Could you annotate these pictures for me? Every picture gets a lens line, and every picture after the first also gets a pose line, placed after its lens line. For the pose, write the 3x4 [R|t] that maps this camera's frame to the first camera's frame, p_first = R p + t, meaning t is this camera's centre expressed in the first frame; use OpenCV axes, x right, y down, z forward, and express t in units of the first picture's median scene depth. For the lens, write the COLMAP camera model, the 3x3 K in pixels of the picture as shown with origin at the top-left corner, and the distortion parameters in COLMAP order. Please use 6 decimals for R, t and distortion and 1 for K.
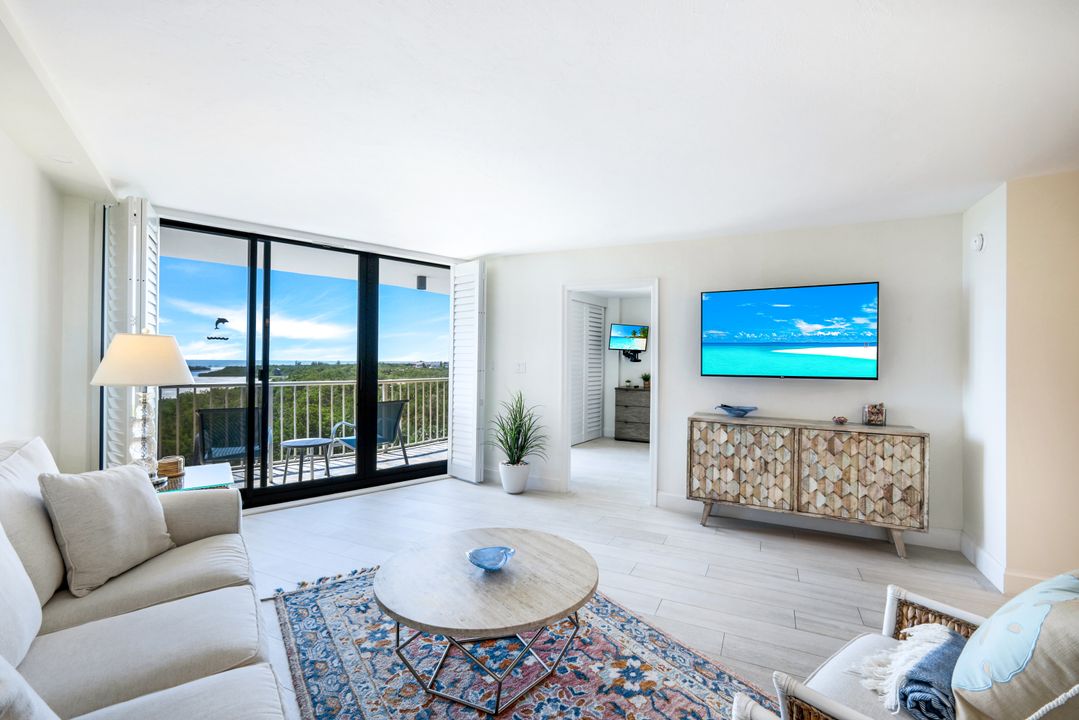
lens RADIAL K [[474.8, 0, 531.1], [0, 474.8, 358.4], [0, 0, 1]] dist [0.004108, -0.000234]
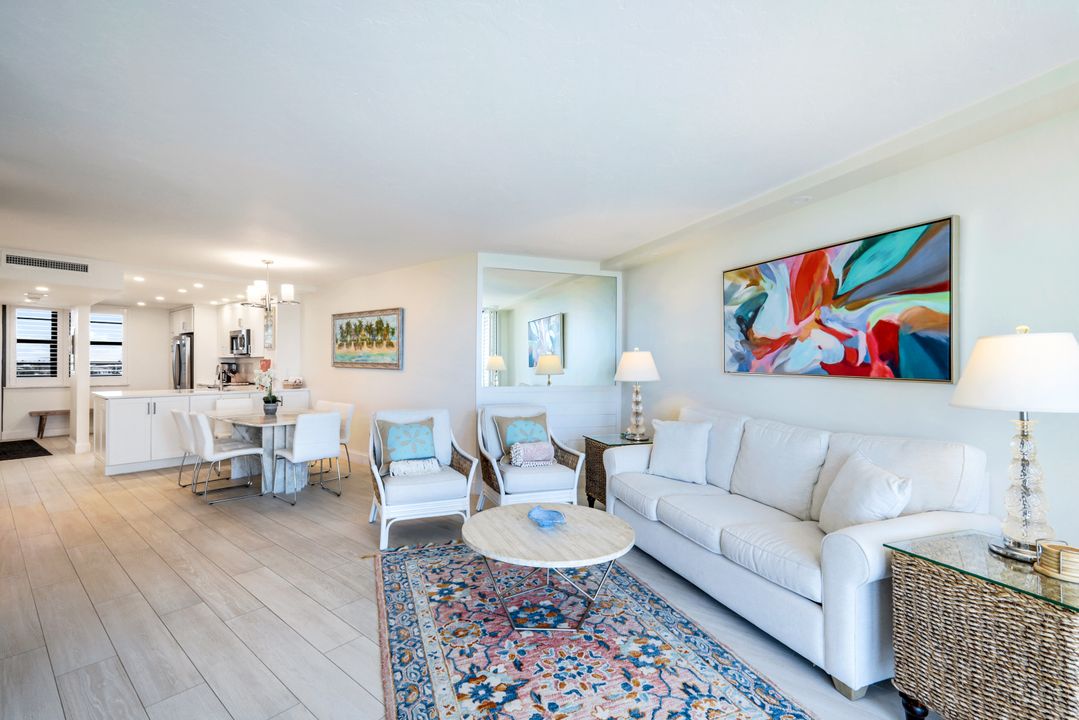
lens RADIAL K [[474.8, 0, 536.2], [0, 474.8, 360.4], [0, 0, 1]] dist [0.004108, -0.000234]
pose [[-0.969927, -0.013937, 0.242996, -0.215773], [-0.016269, 0.999839, -0.007591, -0.000504], [-0.242851, -0.011316, -0.969998, 1.342839]]
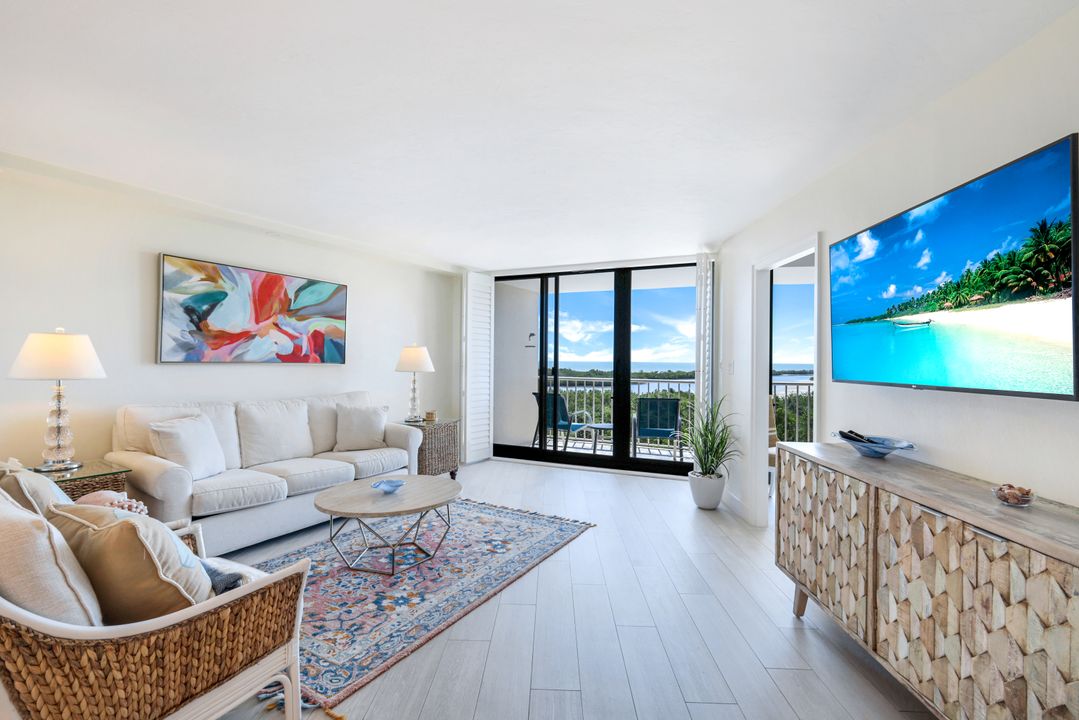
lens RADIAL K [[474.8, 0, 534.4], [0, 474.8, 357.6], [0, 0, 1]] dist [0.004108, -0.000234]
pose [[0.408022, -0.012326, -0.912889, 0.901644], [0.002440, 0.999920, -0.012410, 0.015708], [0.912969, 0.002836, 0.408019, 0.473201]]
